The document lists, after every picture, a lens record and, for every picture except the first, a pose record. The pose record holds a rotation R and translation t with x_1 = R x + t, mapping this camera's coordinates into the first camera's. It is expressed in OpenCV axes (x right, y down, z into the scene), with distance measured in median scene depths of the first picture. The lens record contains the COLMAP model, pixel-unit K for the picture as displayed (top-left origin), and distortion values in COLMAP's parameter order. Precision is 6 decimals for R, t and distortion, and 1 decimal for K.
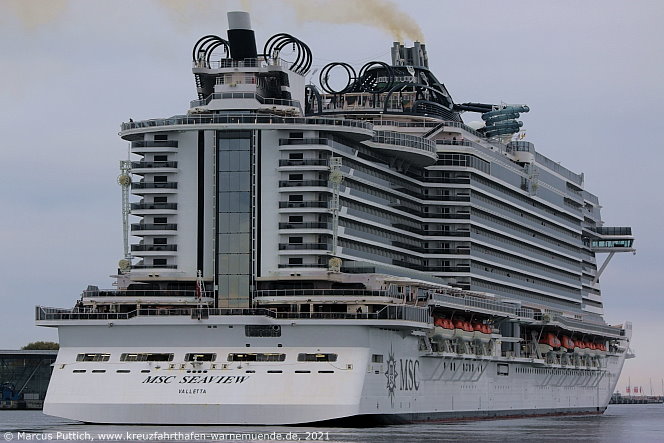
lens RADIAL K [[2779.8, 0, 332.0], [0, 2779.8, 221.5], [0, 0, 1]] dist [0.081815, 0.811357]
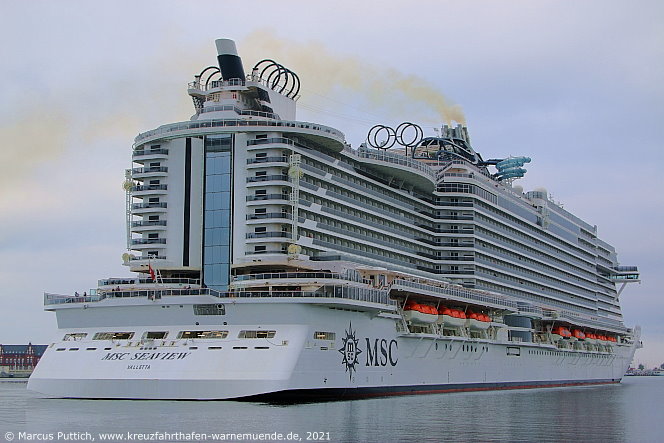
lens RADIAL K [[1108.1, 0, 332.0], [0, 1108.1, 221.5], [0, 0, 1]] dist [0.046781, 0.053215]
pose [[0.981323, -0.027175, -0.190436, 0.097305], [0.013447, 0.997241, -0.073010, 0.035363], [0.191895, 0.069086, 0.978981, 0.560347]]
